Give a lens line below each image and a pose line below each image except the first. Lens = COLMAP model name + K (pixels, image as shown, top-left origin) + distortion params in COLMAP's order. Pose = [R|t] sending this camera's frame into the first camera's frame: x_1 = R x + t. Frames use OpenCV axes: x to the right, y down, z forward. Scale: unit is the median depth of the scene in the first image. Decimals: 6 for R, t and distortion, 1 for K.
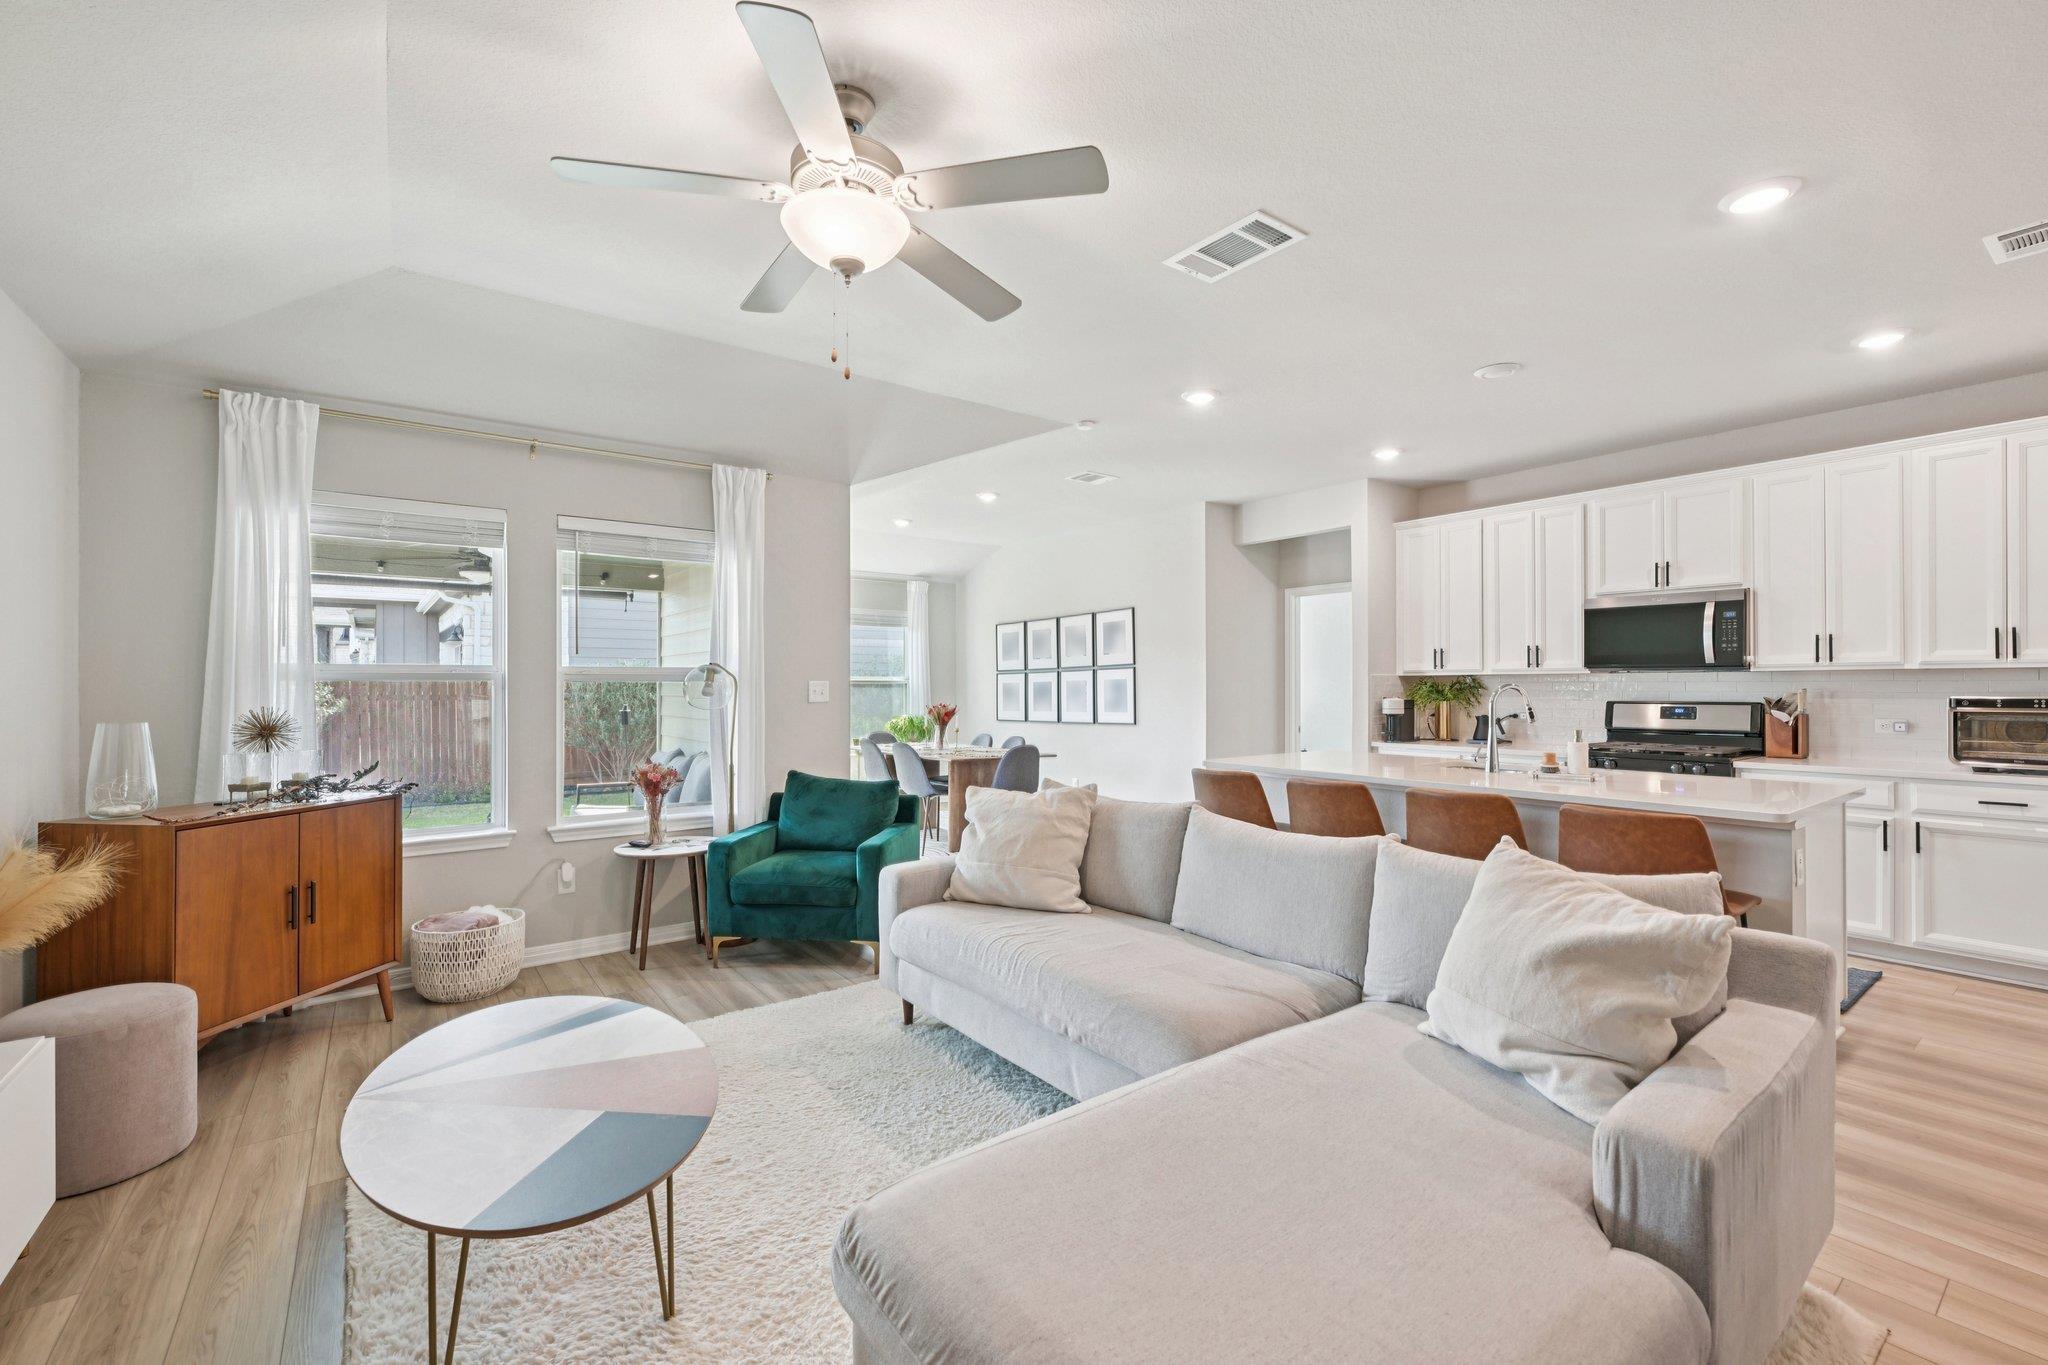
lens RADIAL K [[855.9, 0, 1029.0], [0, 855.9, 686.9], [0, 0, 1]] dist [-0.001288, 0.000508]
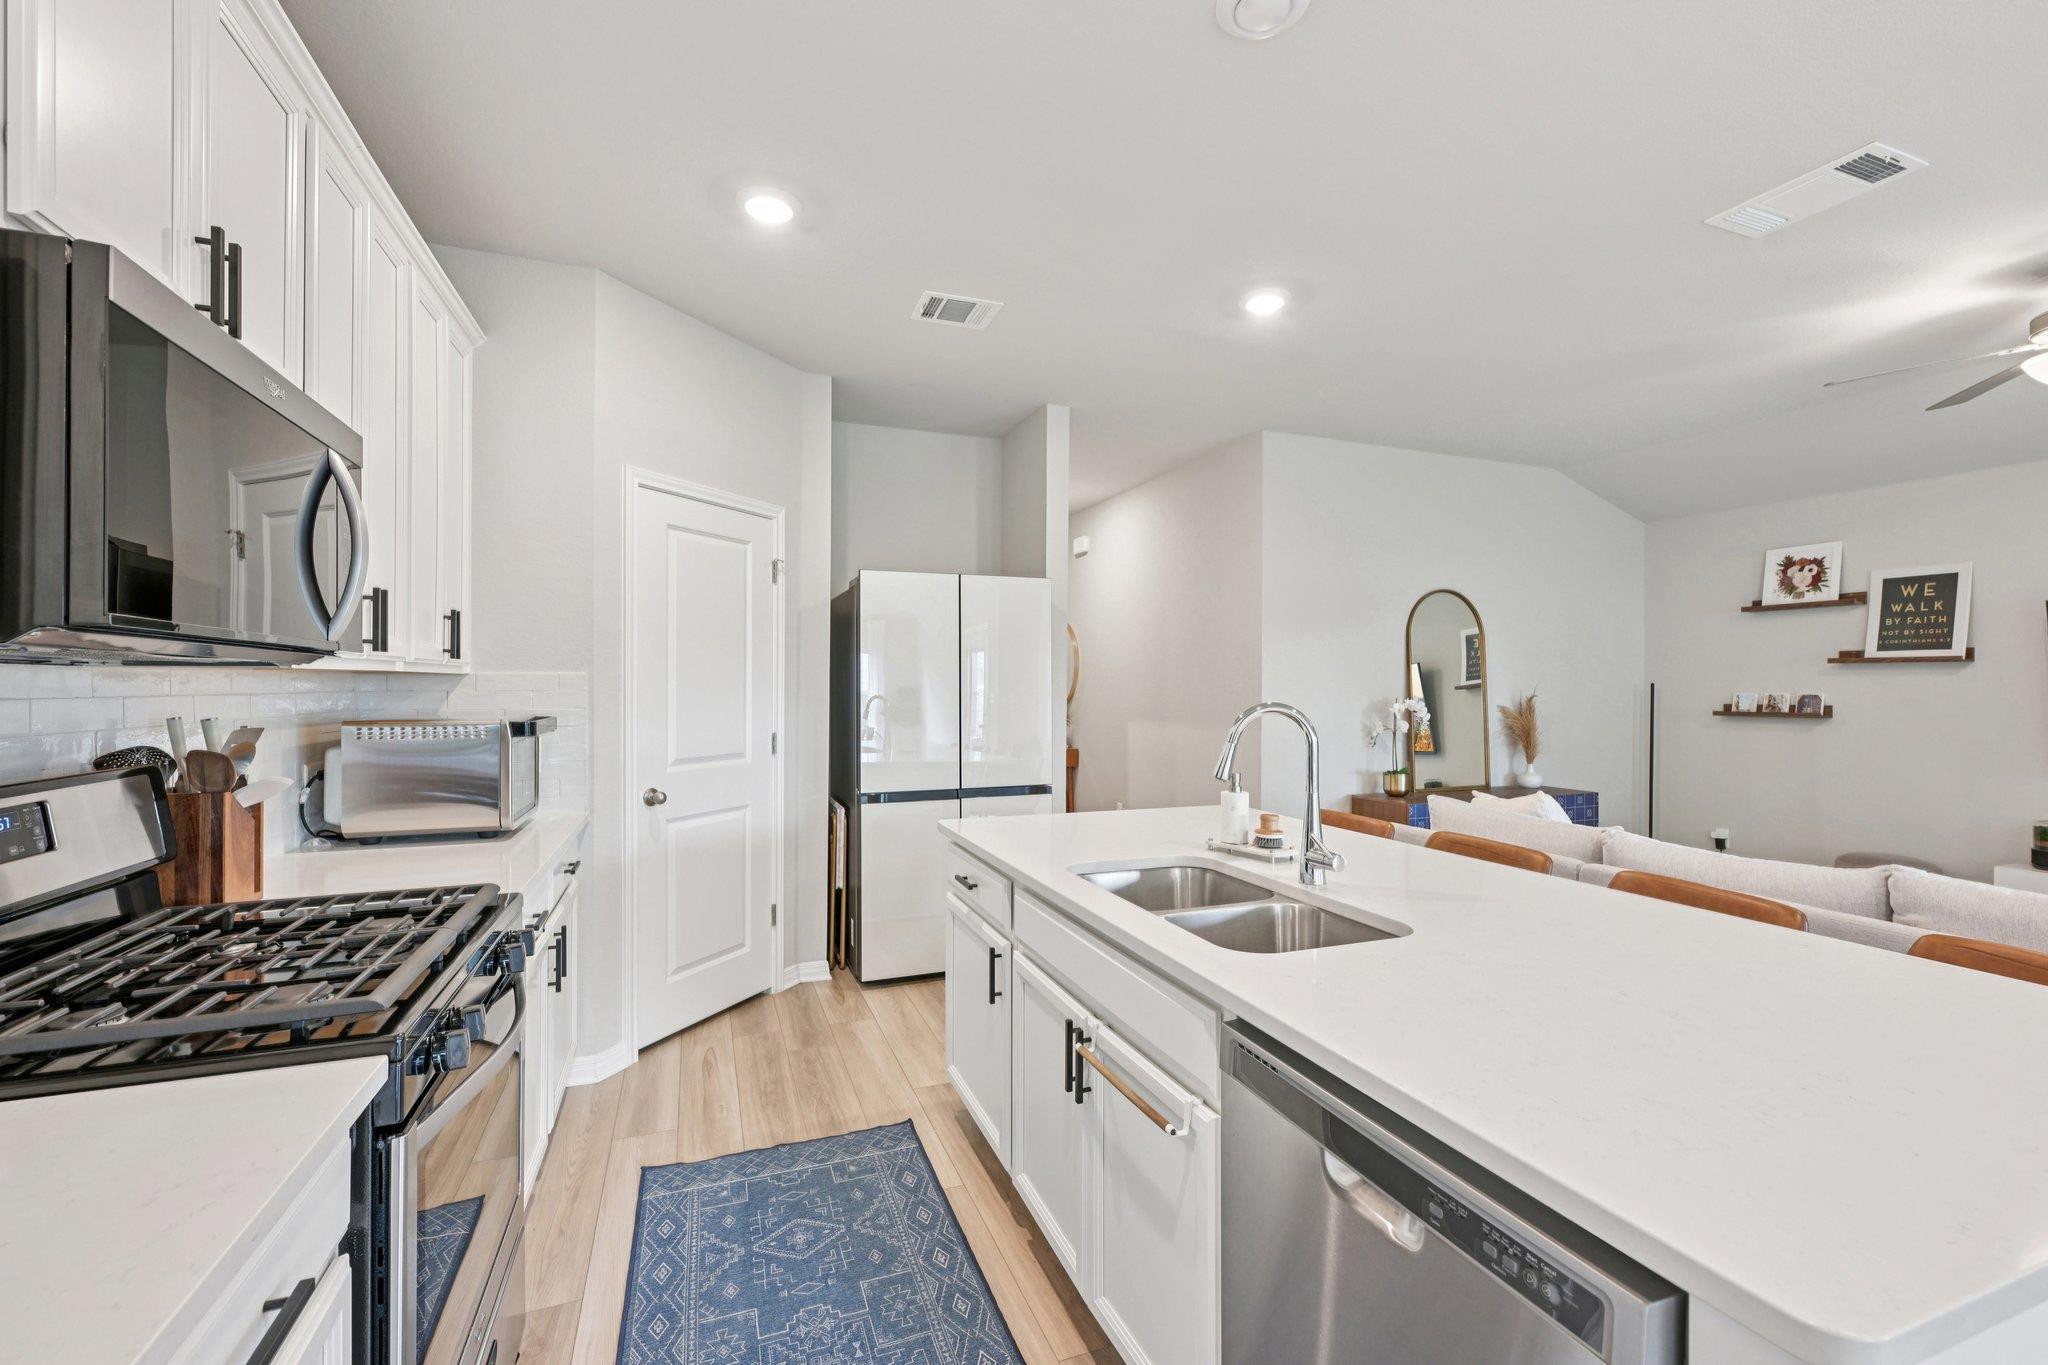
lens RADIAL K [[855.9, 0, 1025.7], [0, 855.9, 688.2], [0, 0, 1]] dist [-0.001288, 0.000508]
pose [[-0.962168, -0.000944, 0.272454, 0.477728], [-0.000220, 0.999996, 0.002690, -0.011285], [-0.272456, 0.002528, -0.962165, 1.285591]]
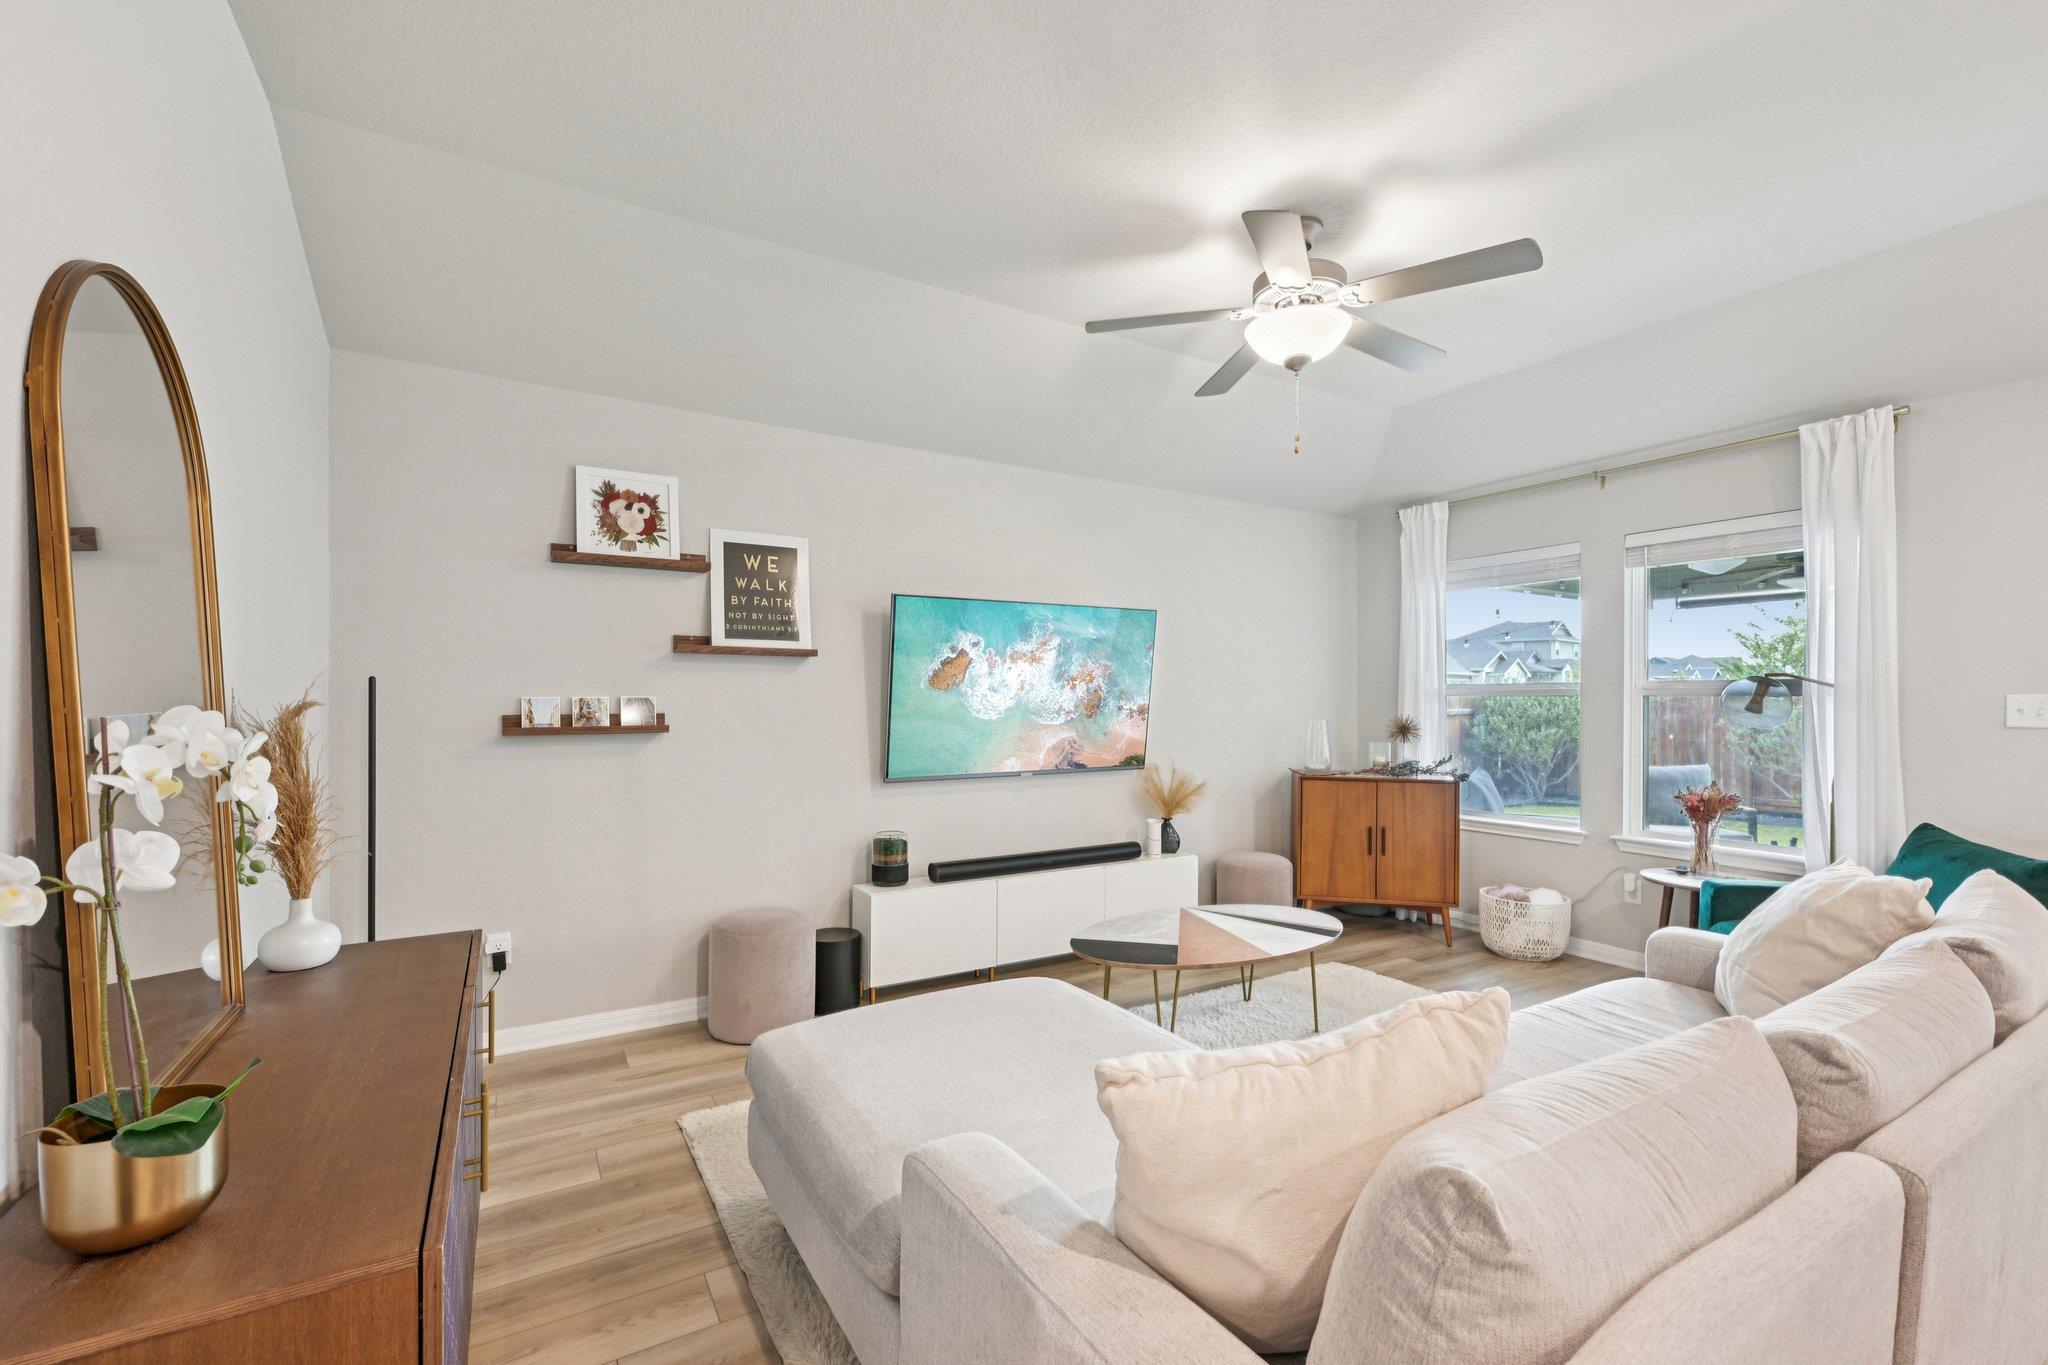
lens RADIAL K [[855.9, 0, 1017.3], [0, 855.9, 699.2], [0, 0, 1]] dist [-0.001288, 0.000508]
pose [[-0.108572, 0.001725, -0.994087, 0.499630], [-0.003870, 0.999990, 0.002157, -0.001749], [0.994081, 0.004081, -0.108564, 0.344320]]
